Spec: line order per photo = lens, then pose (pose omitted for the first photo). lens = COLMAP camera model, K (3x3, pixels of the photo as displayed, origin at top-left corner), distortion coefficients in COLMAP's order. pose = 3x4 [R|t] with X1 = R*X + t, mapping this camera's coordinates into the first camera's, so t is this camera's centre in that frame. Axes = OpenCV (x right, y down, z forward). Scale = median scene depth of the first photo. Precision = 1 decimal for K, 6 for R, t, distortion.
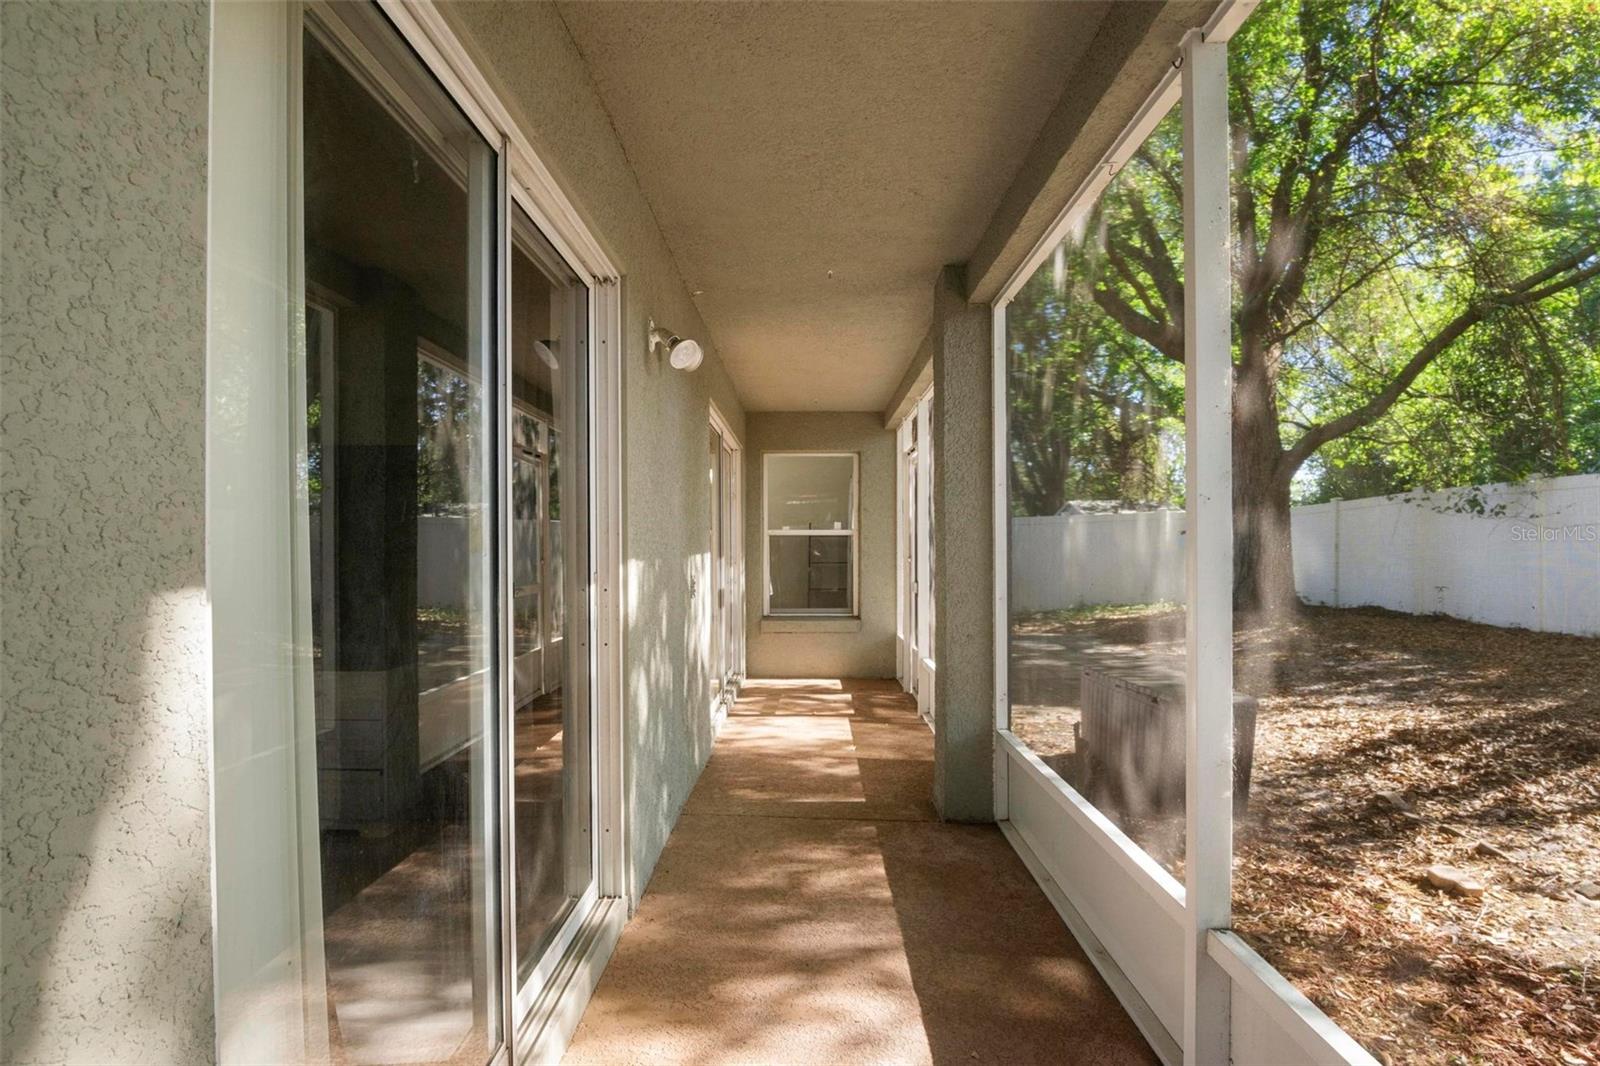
lens RADIAL K [[772.5, 0, 800.3], [0, 772.5, 540.0], [0, 0, 1]] dist [-0.030692, 0.000353]
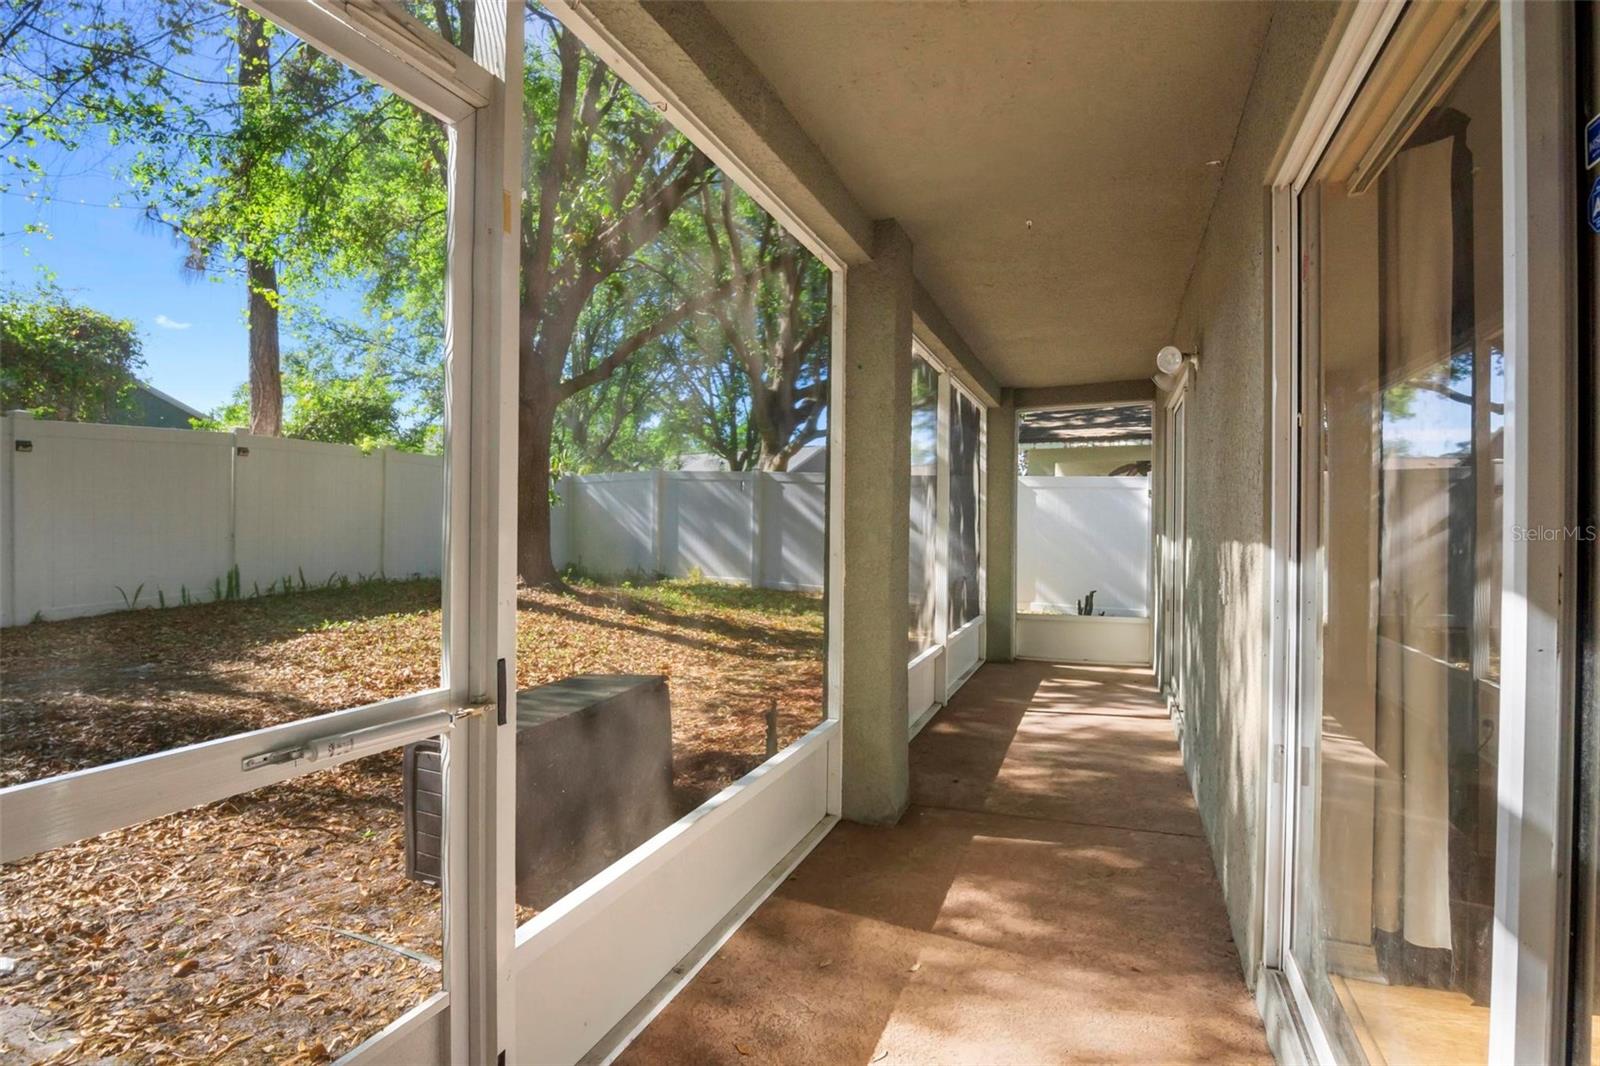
lens RADIAL K [[772.5, 0, 804.1], [0, 772.5, 532.1], [0, 0, 1]] dist [-0.030692, 0.000353]
pose [[-0.923228, 0.002310, 0.384245, -0.061268], [0.001438, 0.999996, -0.002557, 0.011156], [-0.384249, -0.001808, -0.923228, 1.520420]]
